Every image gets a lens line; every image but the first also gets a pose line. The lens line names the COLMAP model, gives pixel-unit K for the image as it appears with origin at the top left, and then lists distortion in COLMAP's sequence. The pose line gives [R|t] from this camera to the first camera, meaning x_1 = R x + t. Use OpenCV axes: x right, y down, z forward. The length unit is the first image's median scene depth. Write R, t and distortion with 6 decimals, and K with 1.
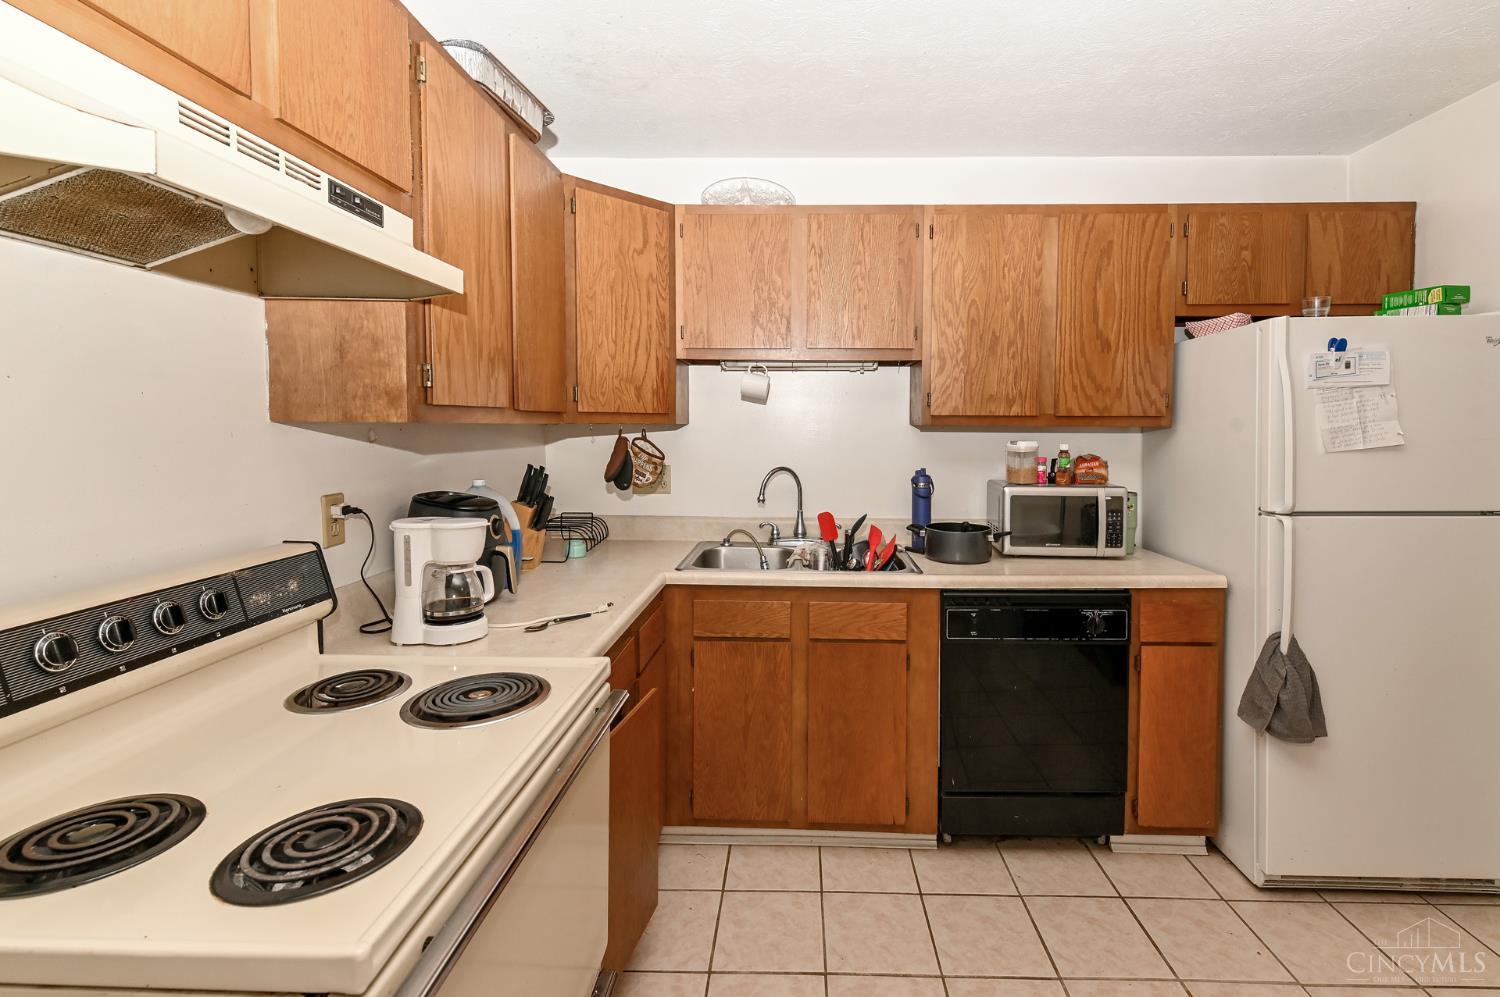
lens RADIAL K [[729.9, 0, 743.3], [0, 729.9, 440.8], [0, 0, 1]] dist [0.012296, -0.001928]
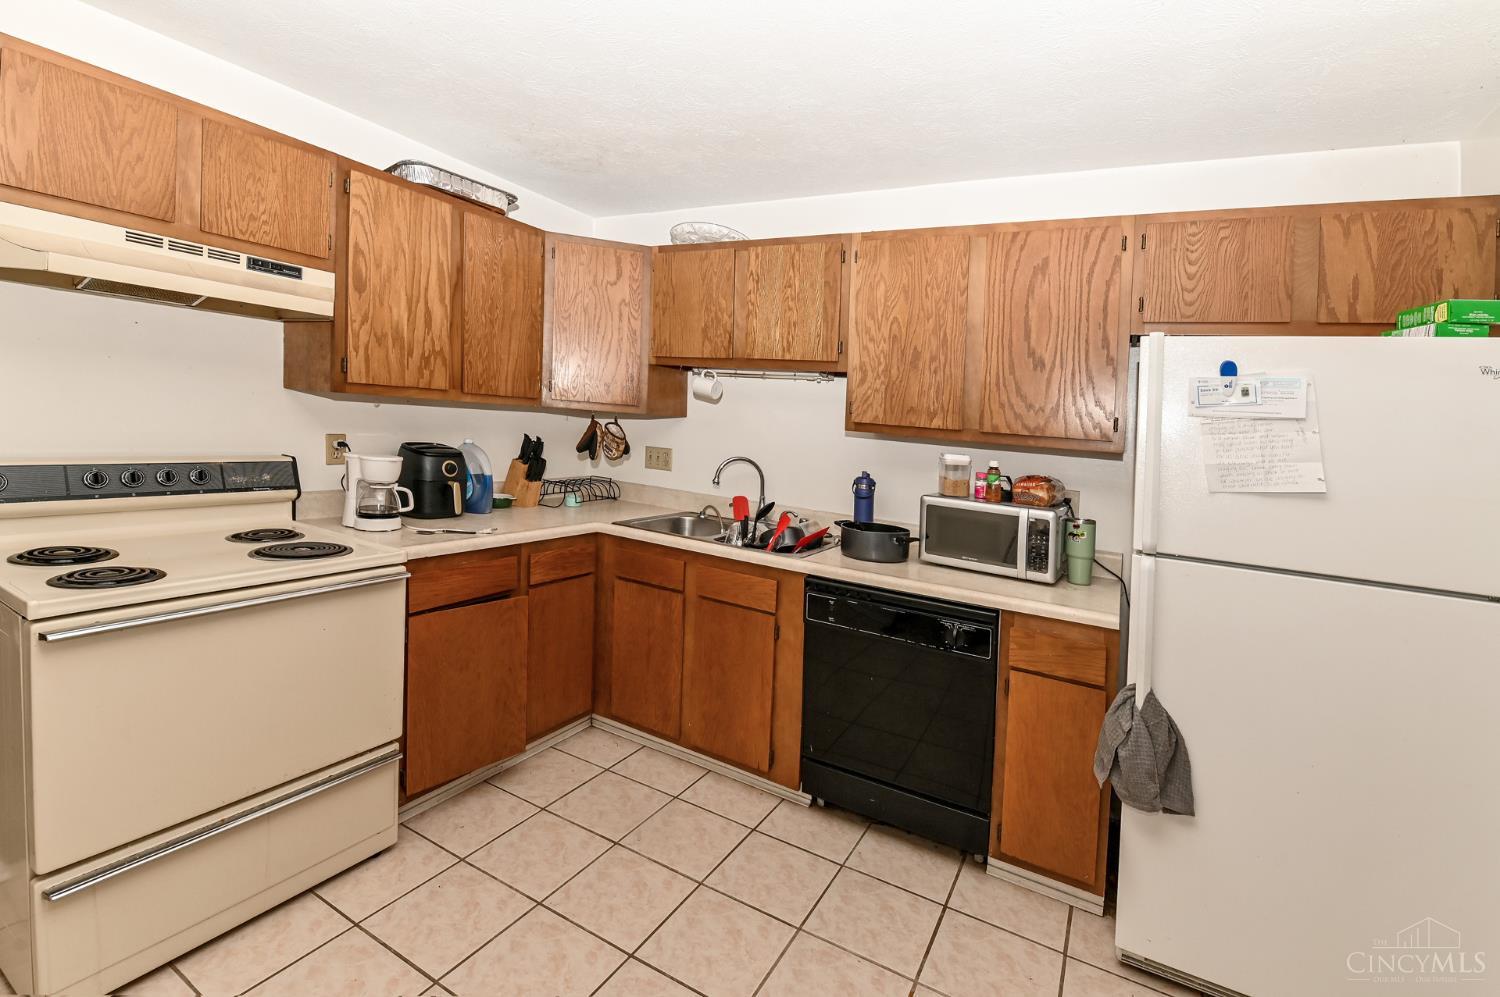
lens RADIAL K [[655.2, 0, 756.9], [0, 655.2, 434.4], [0, 0, 1]] dist [-0.008250, -0.003115]
pose [[0.886704, 0.076169, -0.456020, 0.631518], [-0.083837, 0.996474, 0.003425, -0.008529], [0.454673, 0.035195, 0.889963, 0.058156]]
